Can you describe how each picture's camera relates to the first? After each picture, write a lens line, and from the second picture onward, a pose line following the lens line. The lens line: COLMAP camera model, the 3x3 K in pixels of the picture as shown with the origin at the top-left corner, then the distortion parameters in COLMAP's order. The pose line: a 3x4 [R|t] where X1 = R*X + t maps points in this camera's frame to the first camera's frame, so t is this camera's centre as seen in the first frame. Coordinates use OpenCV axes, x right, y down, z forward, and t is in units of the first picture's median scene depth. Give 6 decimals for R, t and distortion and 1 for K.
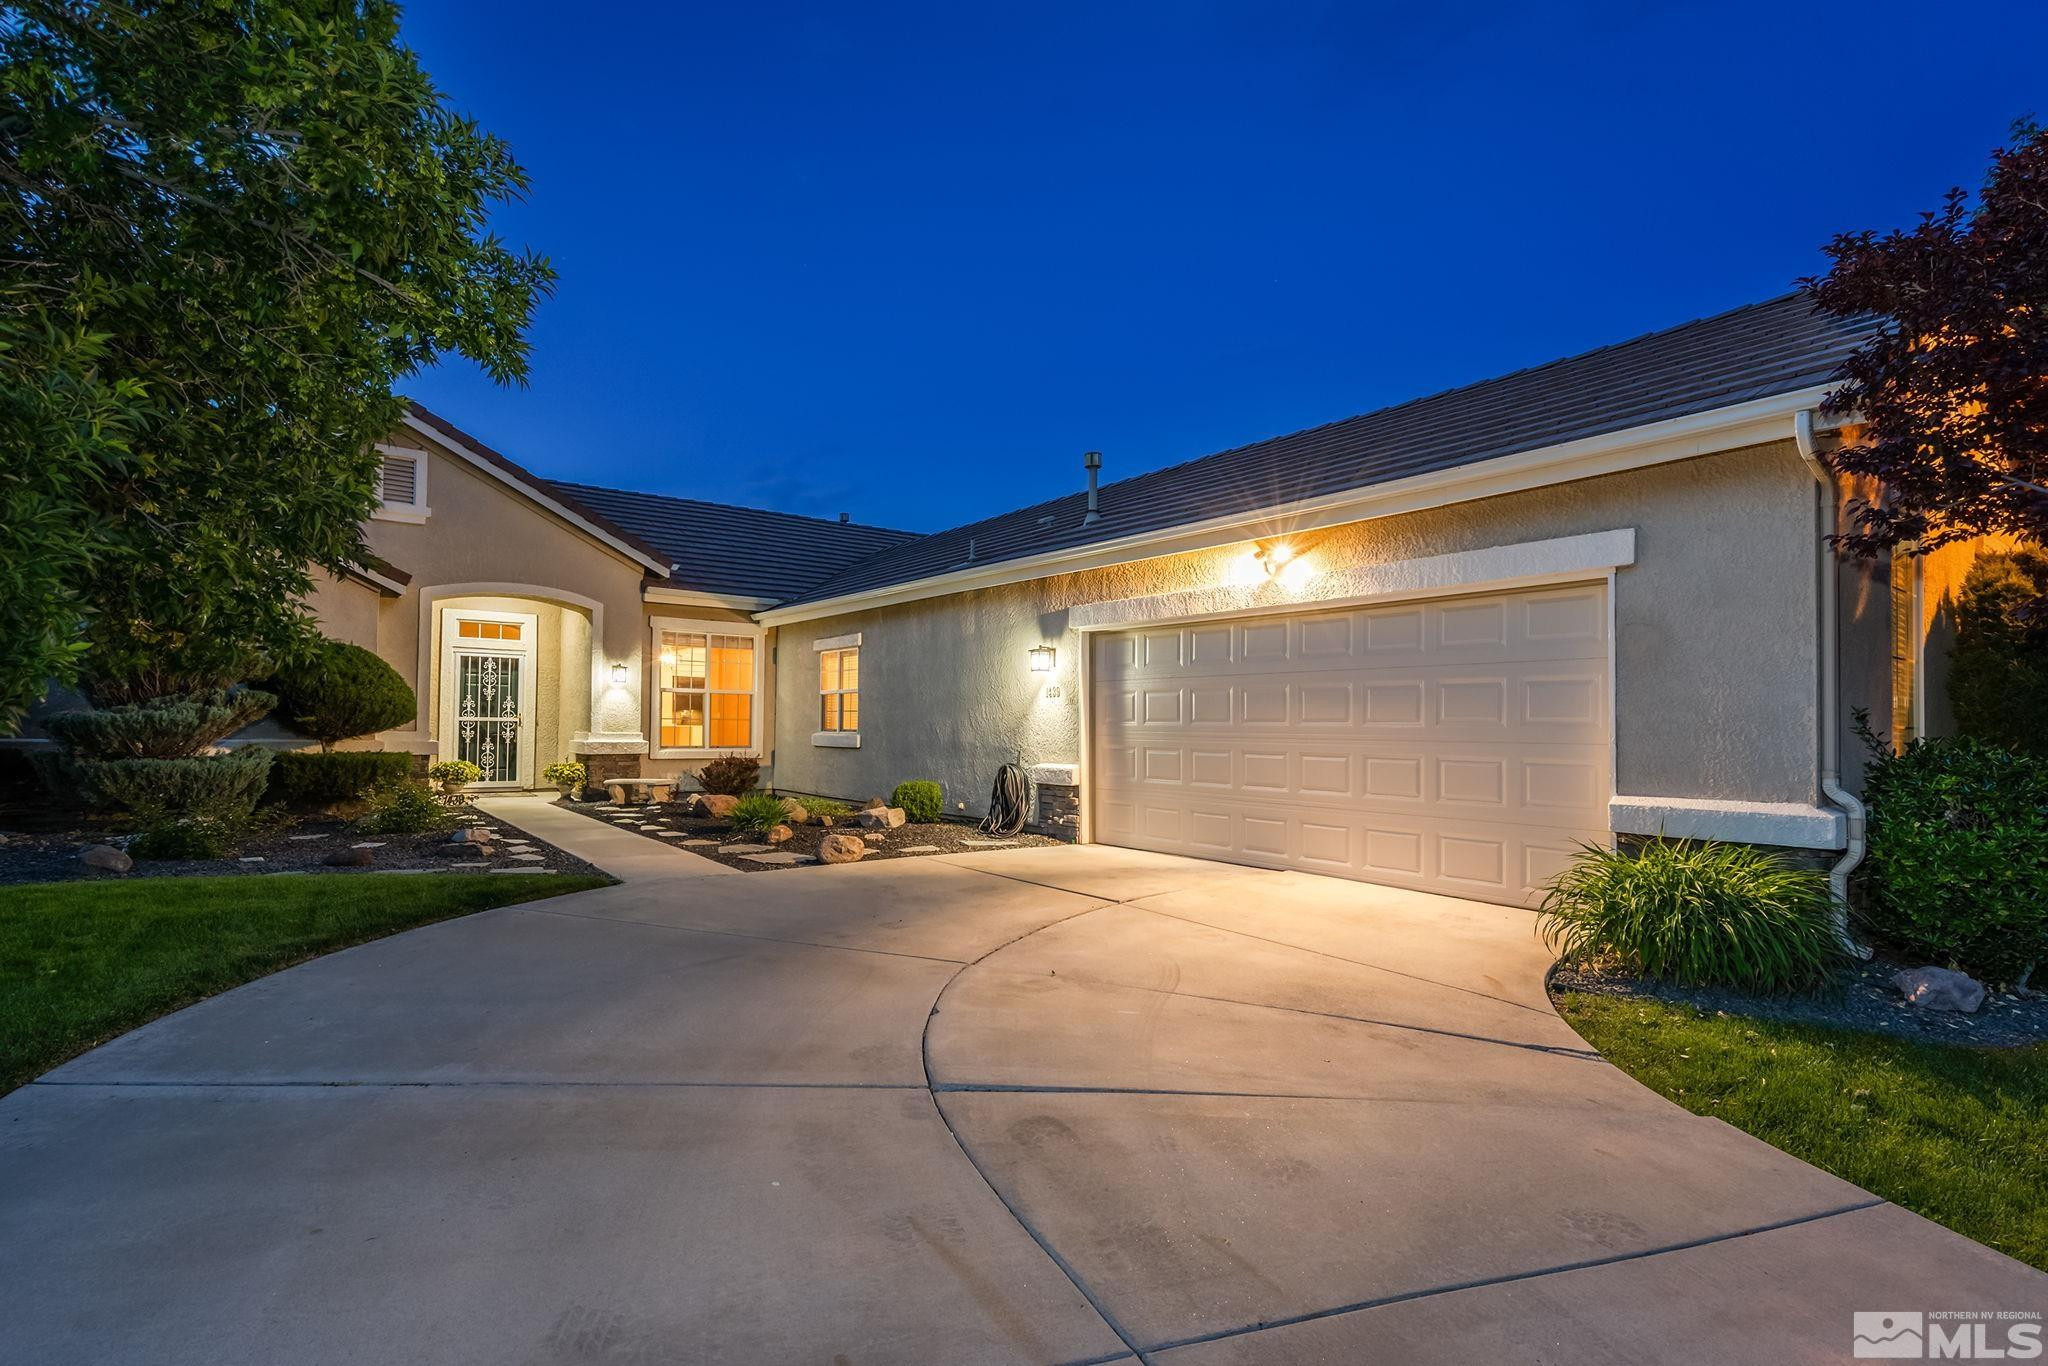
lens RADIAL K [[961.6, 0, 1023.7], [0, 961.6, 700.5], [0, 0, 1]] dist [-0.004666, 0.000340]
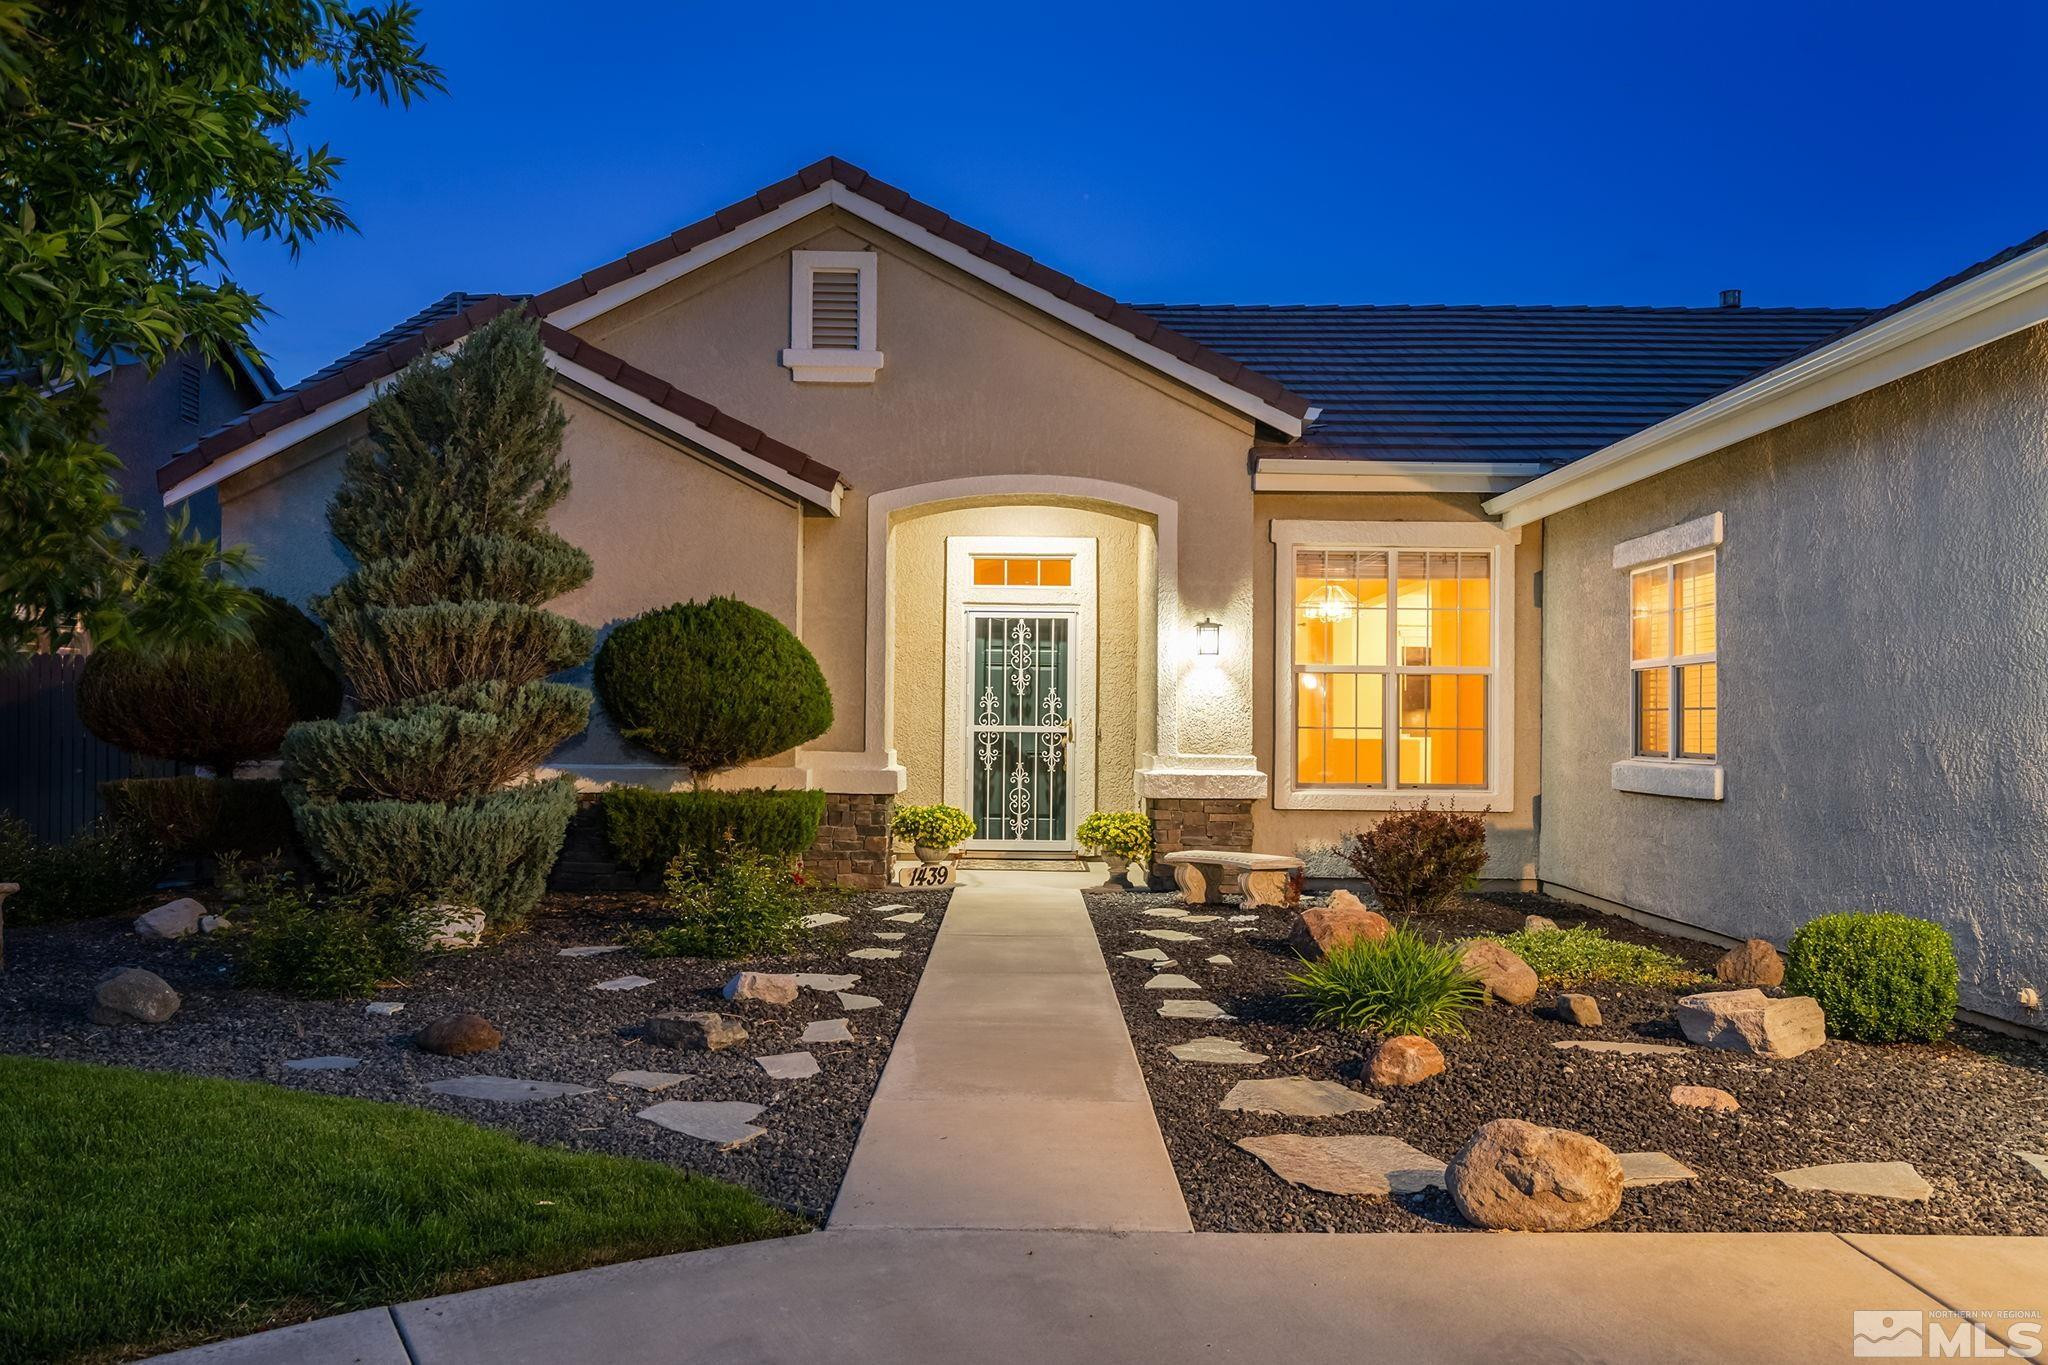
lens RADIAL K [[1524.4, 0, 1020.1], [0, 1524.4, 697.0], [0, 0, 1]] dist [0.004478, 0.002411]
pose [[0.794751, -0.013854, -0.606778, -0.020458], [0.015381, 0.999878, -0.002682, 0.003986], [0.606741, -0.007201, 0.794867, 0.371998]]
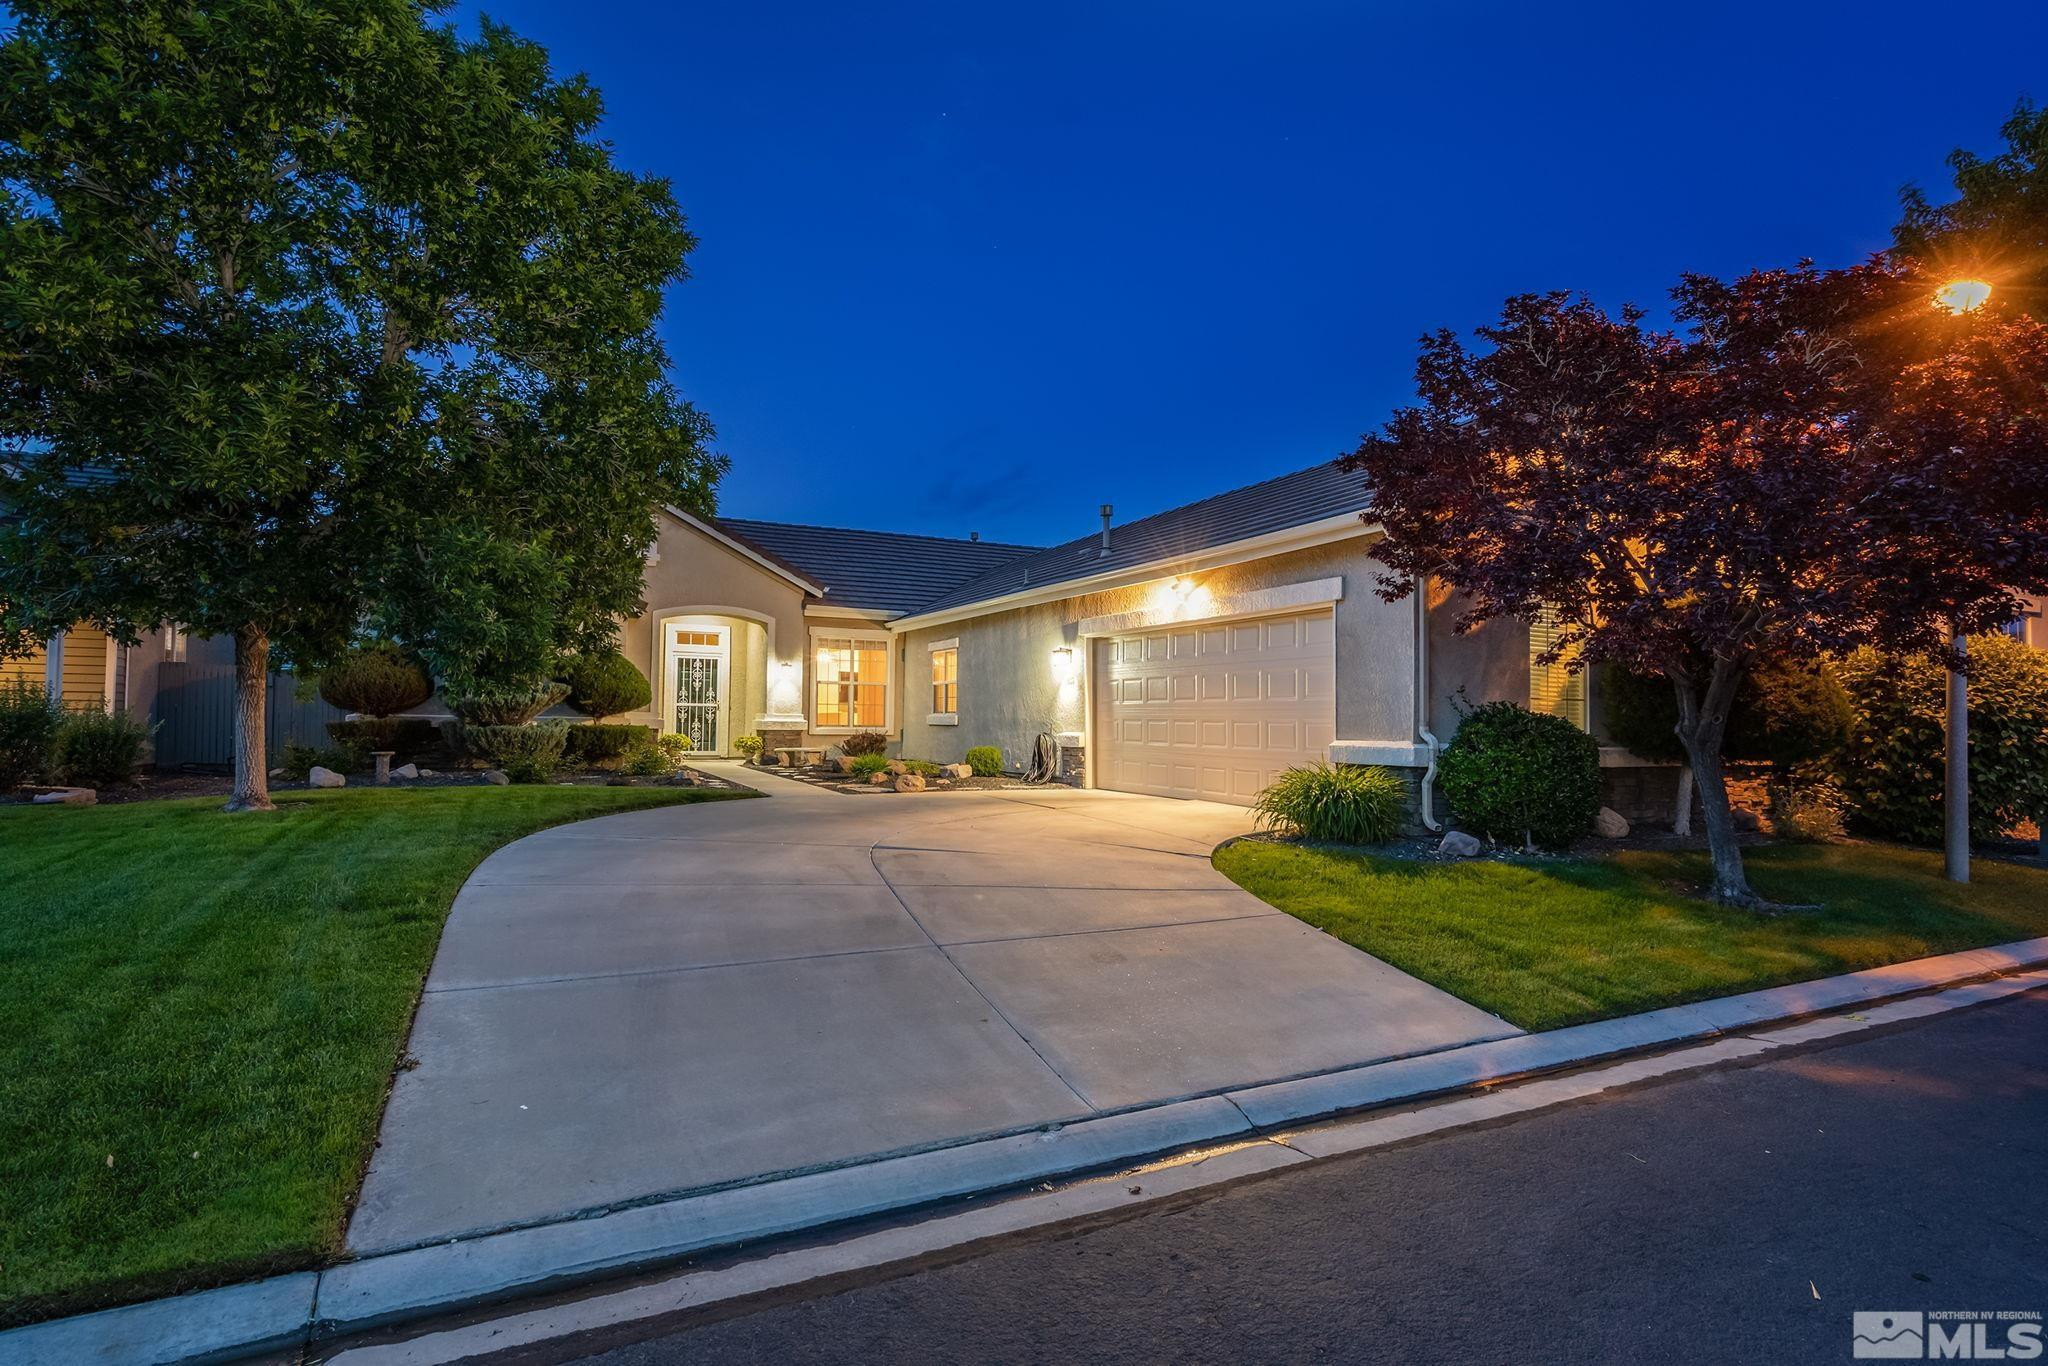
lens RADIAL K [[999.2, 0, 1018.6], [0, 999.2, 680.8], [0, 0, 1]] dist [0.000494, -0.000052]
pose [[0.981006, -0.006610, -0.193864, 0.203112], [0.003878, 0.999888, -0.014470, 0.009999], [0.193938, 0.013444, 0.980922, -0.371374]]
